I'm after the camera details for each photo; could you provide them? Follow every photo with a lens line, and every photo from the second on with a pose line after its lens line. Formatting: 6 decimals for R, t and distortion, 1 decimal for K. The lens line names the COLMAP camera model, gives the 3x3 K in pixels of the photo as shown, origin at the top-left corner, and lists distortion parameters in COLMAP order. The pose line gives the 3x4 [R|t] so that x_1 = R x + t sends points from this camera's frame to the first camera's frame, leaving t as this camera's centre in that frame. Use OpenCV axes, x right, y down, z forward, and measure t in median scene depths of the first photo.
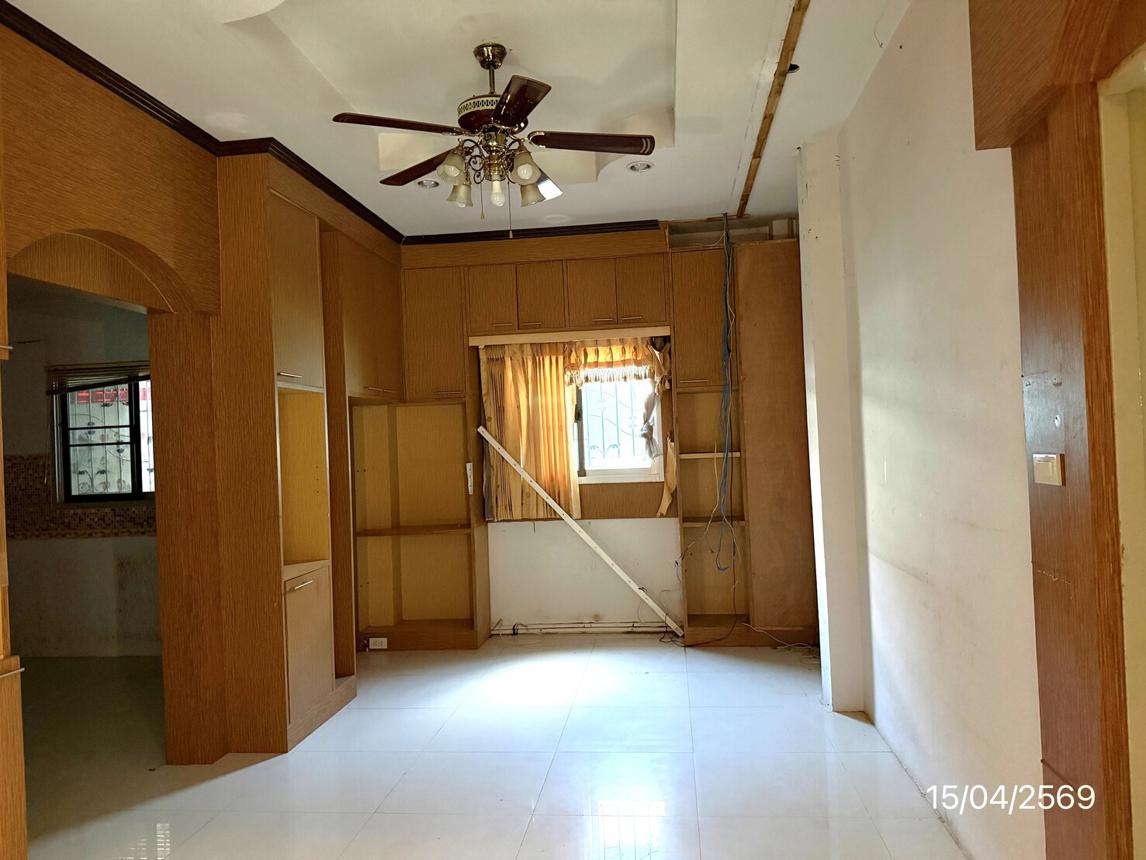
lens RADIAL K [[805.4, 0, 574.4], [0, 805.4, 431.0], [0, 0, 1]] dist [0.003431, 0.000084]
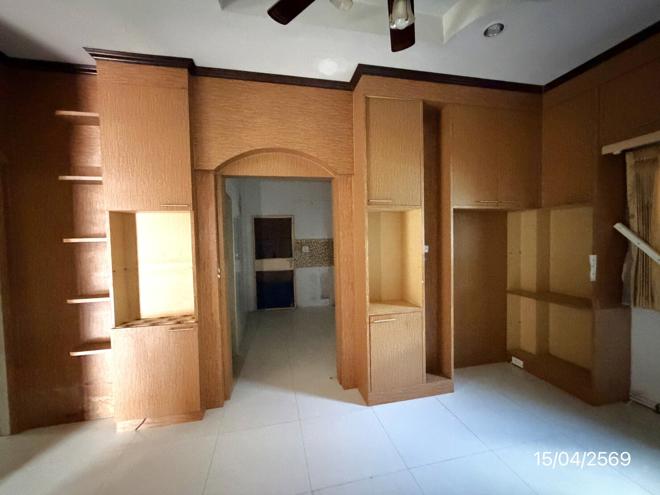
lens RADIAL K [[260.9, 0, 329.5], [0, 260.9, 248.6], [0, 0, 1]] dist [0.000013, 0.000159]
pose [[0.328784, 0.067090, -0.942019, 0.105115], [0.023206, 0.996598, 0.079076, -0.009117], [0.944120, -0.047859, 0.326108, 0.493473]]
